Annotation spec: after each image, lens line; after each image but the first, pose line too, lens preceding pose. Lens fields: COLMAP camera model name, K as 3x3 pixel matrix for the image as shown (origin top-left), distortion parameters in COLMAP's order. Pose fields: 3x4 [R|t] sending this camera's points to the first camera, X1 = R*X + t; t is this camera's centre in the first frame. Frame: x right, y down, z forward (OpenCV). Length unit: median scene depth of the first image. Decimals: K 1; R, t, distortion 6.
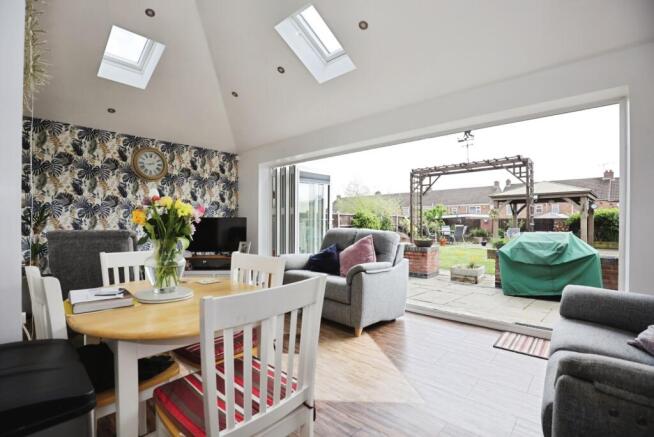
lens RADIAL K [[303.0, 0, 326.1], [0, 303.0, 227.8], [0, 0, 1]] dist [-0.039087, -0.000181]
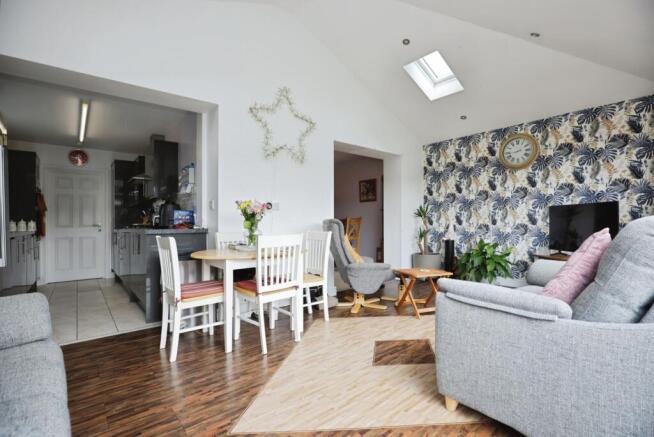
lens RADIAL K [[306.8, 0, 327.0], [0, 306.8, 218.5], [0, 0, 1]] dist [0.002047, 0.000186]
pose [[-0.091288, -0.001538, -0.995823, 0.424163], [0.014000, 0.999898, -0.002828, -0.008016], [0.995726, -0.014200, -0.091258, 0.477573]]
